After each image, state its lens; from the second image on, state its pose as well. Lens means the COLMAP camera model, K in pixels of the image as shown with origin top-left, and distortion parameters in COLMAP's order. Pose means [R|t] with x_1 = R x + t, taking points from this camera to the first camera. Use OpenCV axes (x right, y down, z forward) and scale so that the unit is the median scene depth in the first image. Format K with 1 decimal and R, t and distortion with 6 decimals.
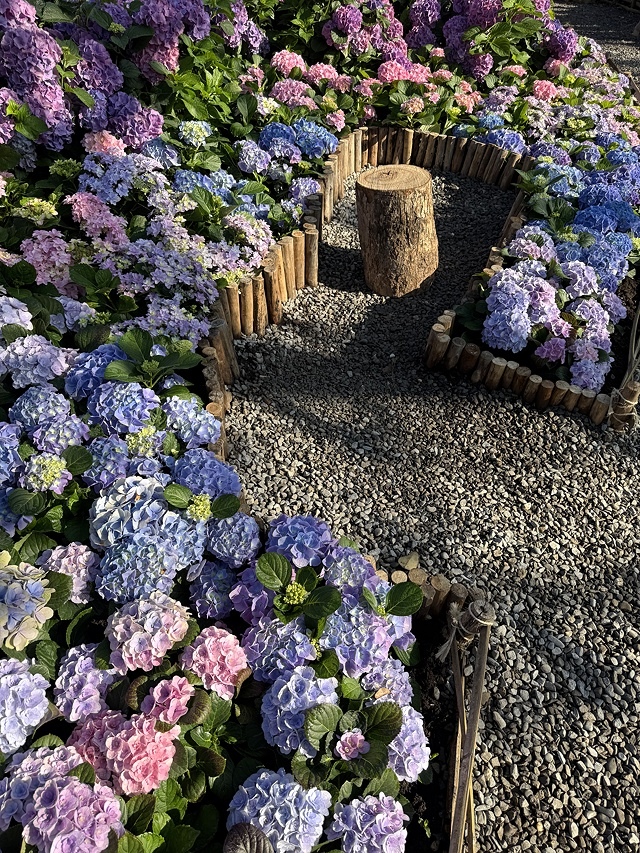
lens RADIAL K [[608.2, 0, 320.0], [0, 608.2, 426.5], [0, 0, 1]] dist [0.087998, -0.117772]
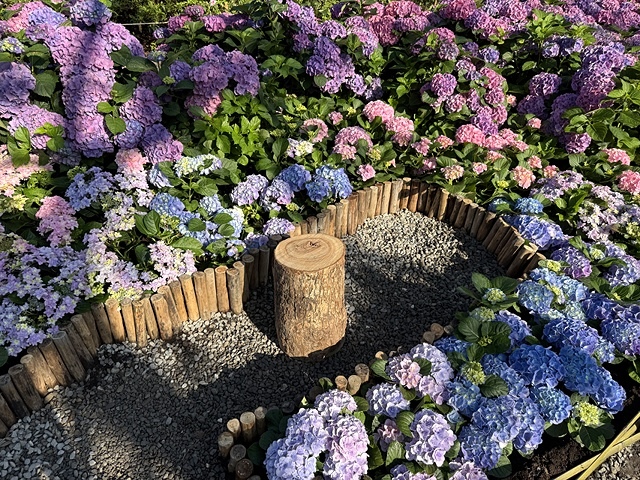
lens RADIAL K [[456.4, 0, 316.7], [0, 456.4, 243.8], [0, 0, 1]] dist [0.087998, -0.117772]
pose [[0.844728, 0.310979, -0.435576, 0.330428], [-0.369970, 0.927391, -0.055386, -0.269253], [0.386726, 0.207936, 0.898446, 0.218911]]
